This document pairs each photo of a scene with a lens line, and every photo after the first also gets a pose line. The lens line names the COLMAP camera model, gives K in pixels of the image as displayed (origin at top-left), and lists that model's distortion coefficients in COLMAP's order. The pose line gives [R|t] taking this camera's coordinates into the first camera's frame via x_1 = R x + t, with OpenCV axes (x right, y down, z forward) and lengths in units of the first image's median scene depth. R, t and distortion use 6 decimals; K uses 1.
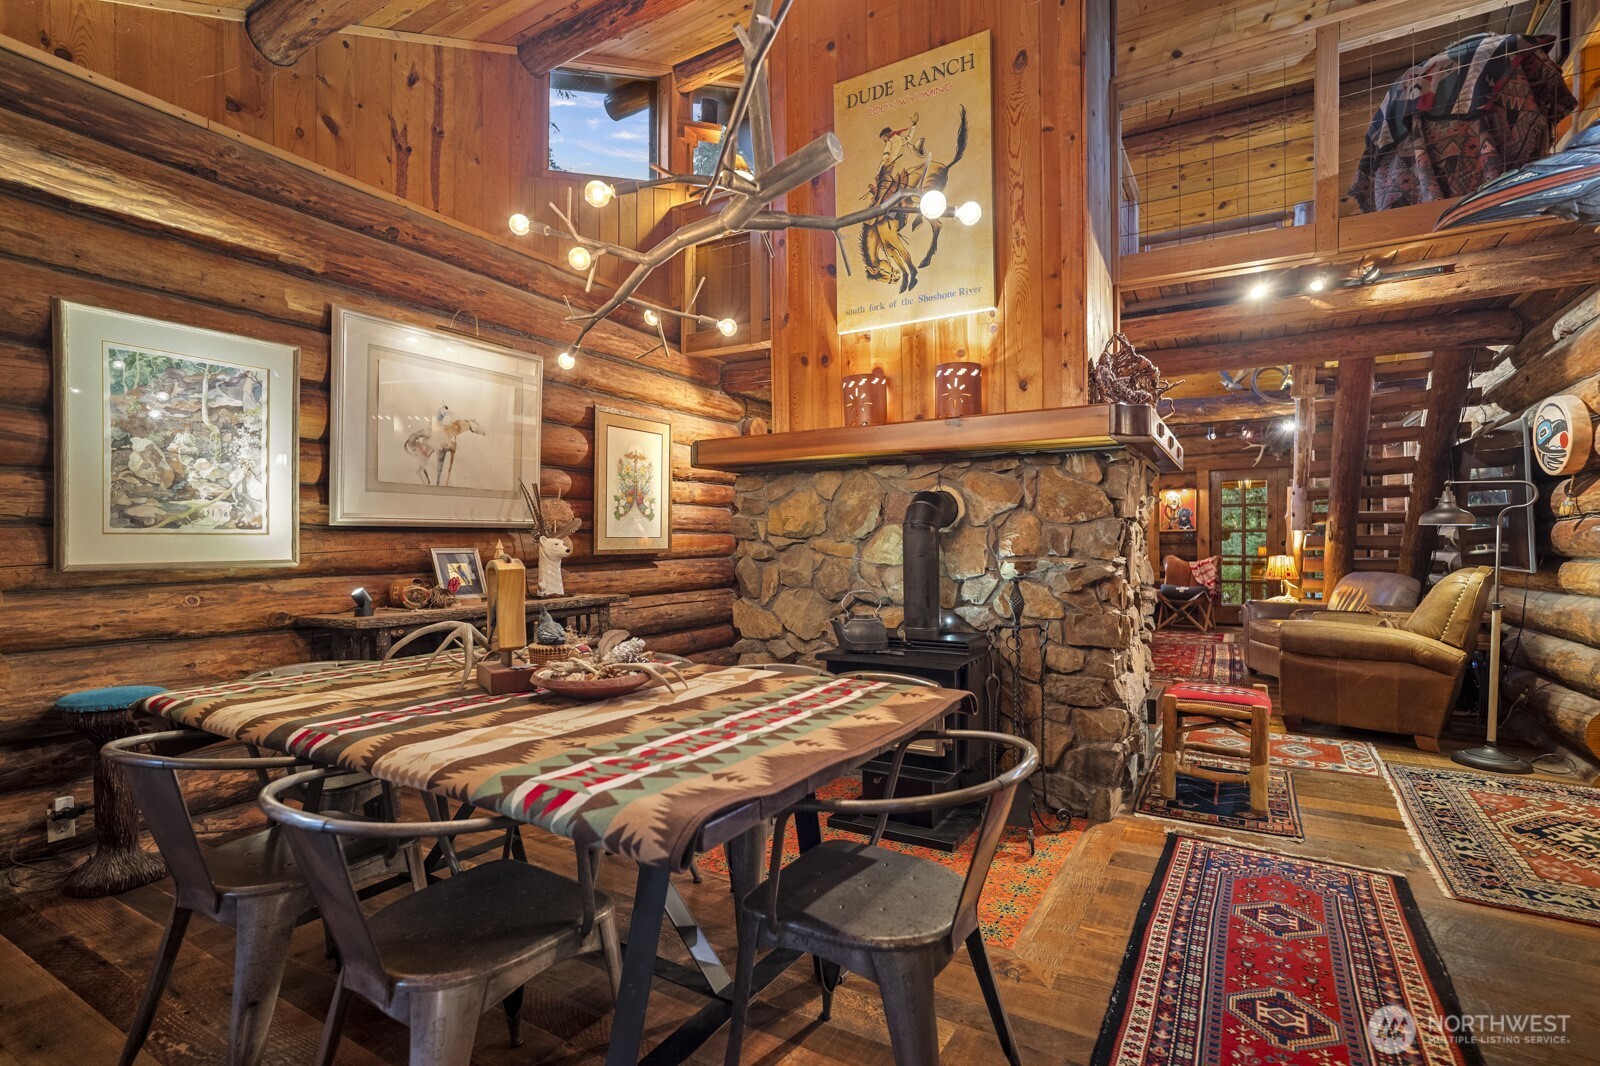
lens RADIAL K [[750.5, 0, 786.0], [0, 750.5, 548.1], [0, 0, 1]] dist [-0.005009, 0.006811]
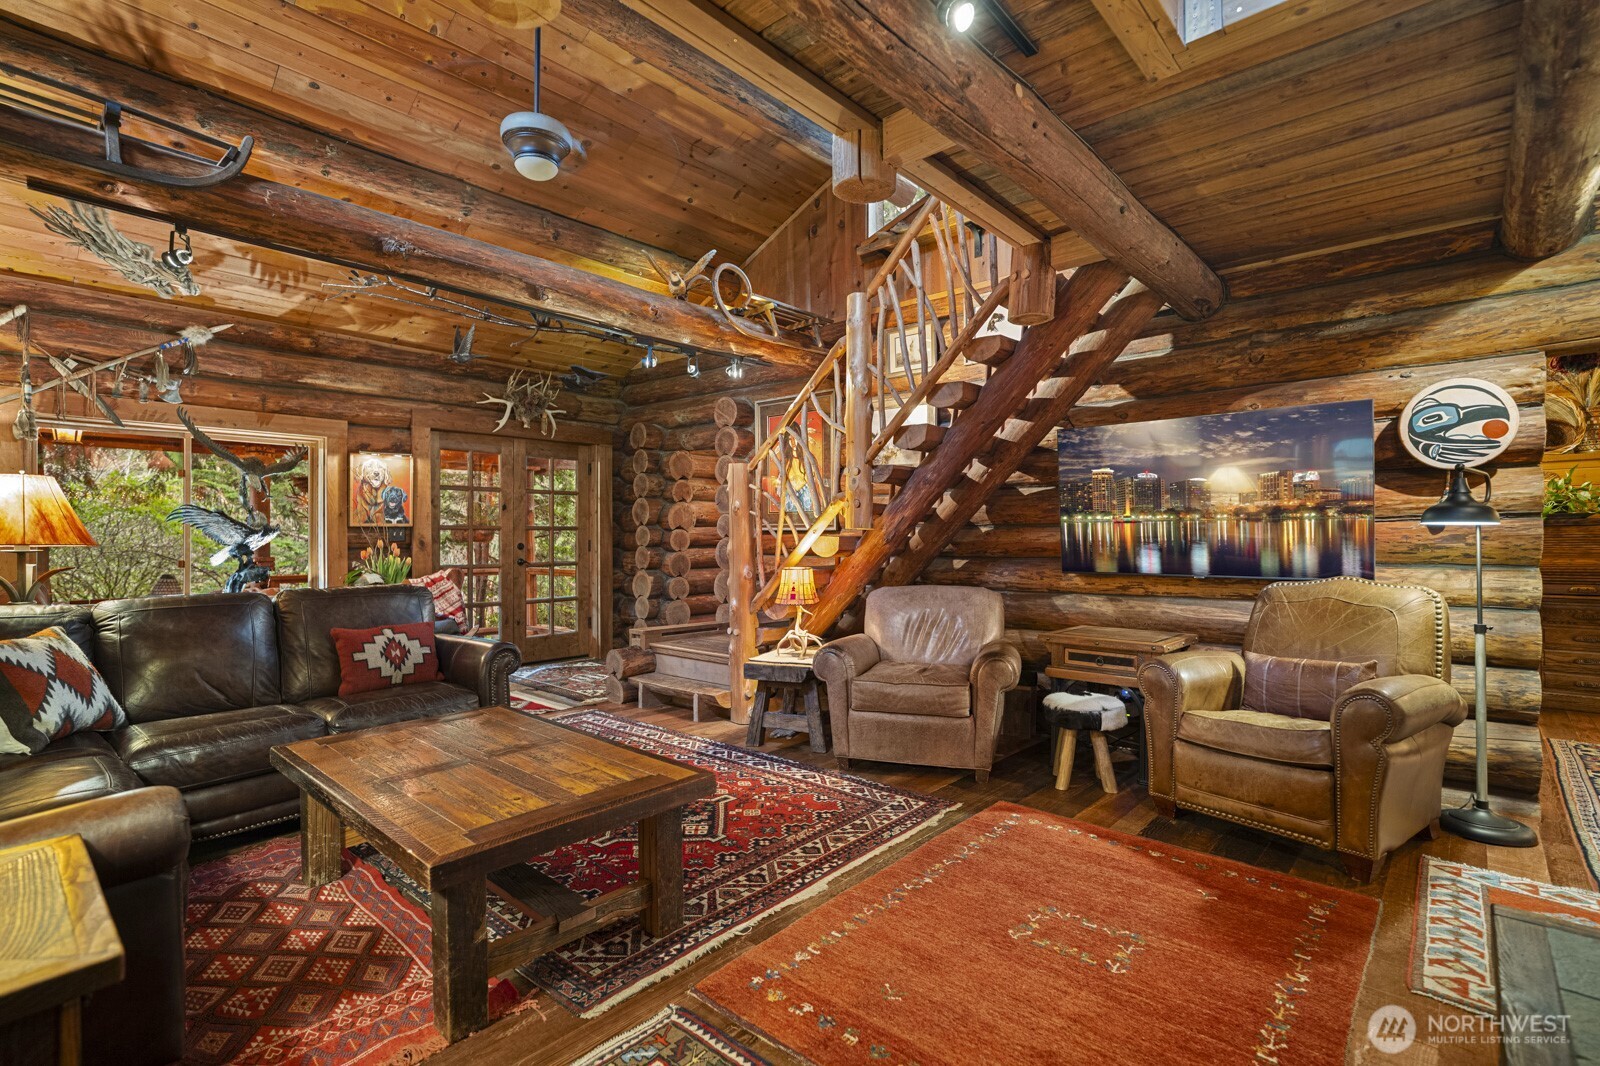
lens RADIAL K [[750.5, 0, 791.3], [0, 750.5, 517.7], [0, 0, 1]] dist [-0.005009, 0.006811]
pose [[0.204229, 0.029495, 0.978479, 0.026020], [0.011912, 0.999397, -0.032612, -0.007213], [-0.978851, 0.018316, 0.203755, 0.613011]]
